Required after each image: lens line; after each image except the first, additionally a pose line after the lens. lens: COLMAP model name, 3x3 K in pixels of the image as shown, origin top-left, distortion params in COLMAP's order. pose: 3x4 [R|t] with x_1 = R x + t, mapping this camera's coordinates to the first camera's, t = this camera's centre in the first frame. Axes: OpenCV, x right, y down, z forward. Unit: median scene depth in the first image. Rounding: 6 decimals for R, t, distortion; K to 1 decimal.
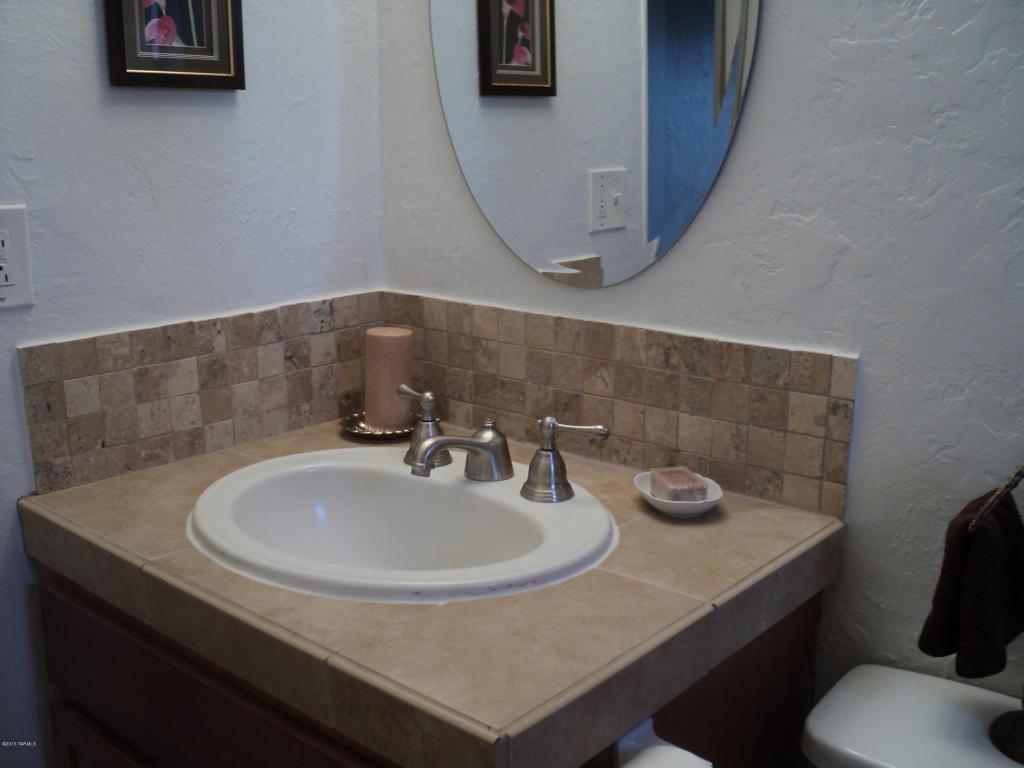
lens RADIAL K [[1019.2, 0, 519.9], [0, 1019.2, 391.4], [0, 0, 1]] dist [-0.113871, 0.000000]
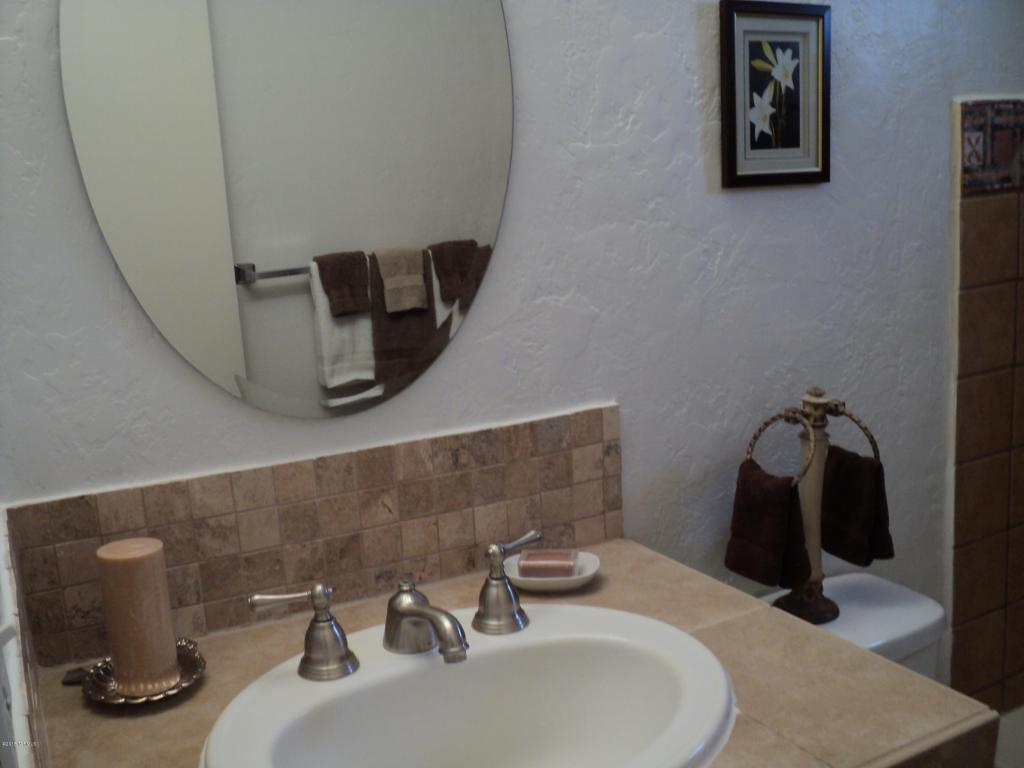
lens RADIAL K [[1019.2, 0, 514.6], [0, 1019.2, 386.2], [0, 0, 1]] dist [-0.113871, 0.000000]
pose [[0.397184, -0.210044, 0.893379, -0.670987], [0.275701, 0.955801, 0.102147, -0.177713], [-0.875348, 0.205734, 0.437539, 0.477083]]
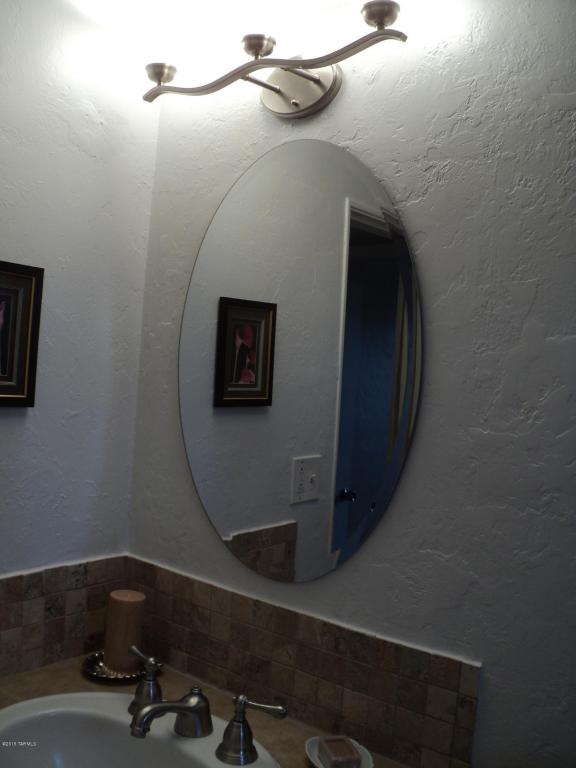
lens RADIAL K [[764.4, 0, 287.0], [0, 764.4, 396.9], [0, 0, 1]] dist [-0.113871, 0.000000]
pose [[0.996380, 0.072314, 0.044696, 0.014049], [-0.062125, 0.978265, -0.197835, -0.140932], [-0.058031, 0.194342, 0.979216, -0.002618]]
